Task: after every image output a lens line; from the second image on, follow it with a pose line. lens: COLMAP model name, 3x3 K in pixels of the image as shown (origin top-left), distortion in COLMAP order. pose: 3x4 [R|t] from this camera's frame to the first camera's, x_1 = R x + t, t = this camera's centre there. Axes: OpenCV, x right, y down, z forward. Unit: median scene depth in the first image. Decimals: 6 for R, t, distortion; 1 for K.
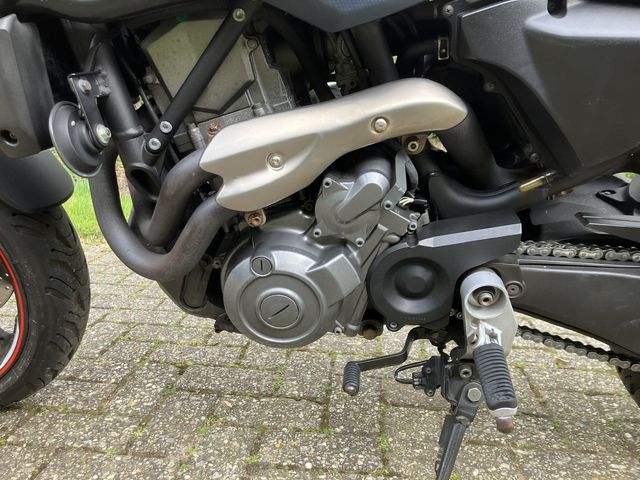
lens RADIAL K [[523.0, 0, 315.3], [0, 523.0, 245.7], [0, 0, 1]] dist [0.027214, -0.031597]
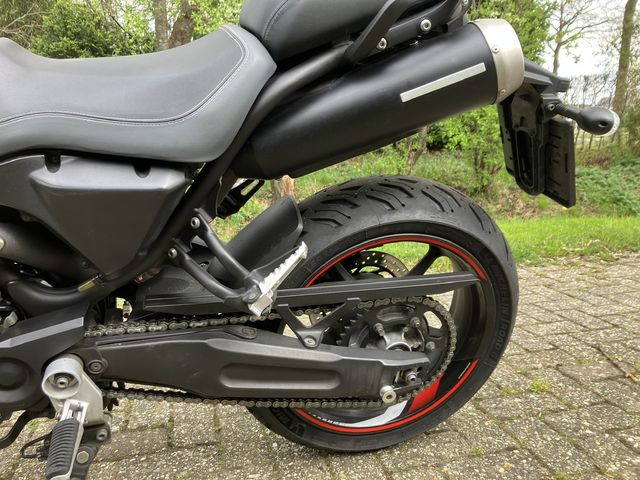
lens RADIAL K [[523.0, 0, 317.7], [0, 523.0, 236.8], [0, 0, 1]] dist [0.027214, -0.031597]
pose [[0.941909, -0.110206, 0.317273, 0.523096], [0.123826, 0.992037, -0.023022, -0.129326], [-0.312209, 0.060971, 0.948055, -0.356964]]
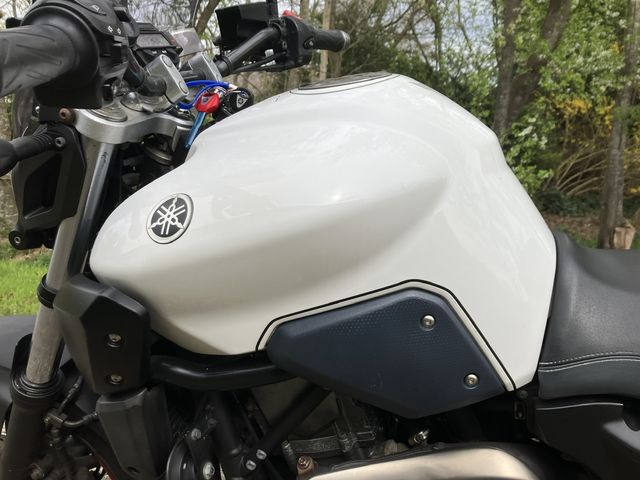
lens RADIAL K [[523.0, 0, 315.3], [0, 523.0, 244.4], [0, 0, 1]] dist [0.027214, -0.031597]
pose [[0.981021, 0.032921, -0.191088, 0.029254], [-0.051008, 0.994587, -0.090521, -0.533140], [0.187073, 0.098550, 0.977390, -0.121199]]
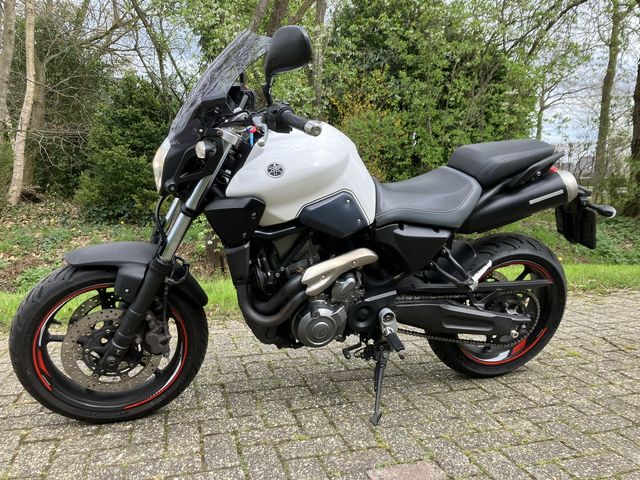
lens RADIAL K [[523.0, 0, 318.6], [0, 523.0, 235.6], [0, 0, 1]] dist [0.027214, -0.031597]
pose [[0.934763, -0.061594, 0.349893, -0.995905], [0.108450, 0.987319, -0.115929, -0.051054], [-0.338316, 0.146312, 0.929589, -1.587330]]
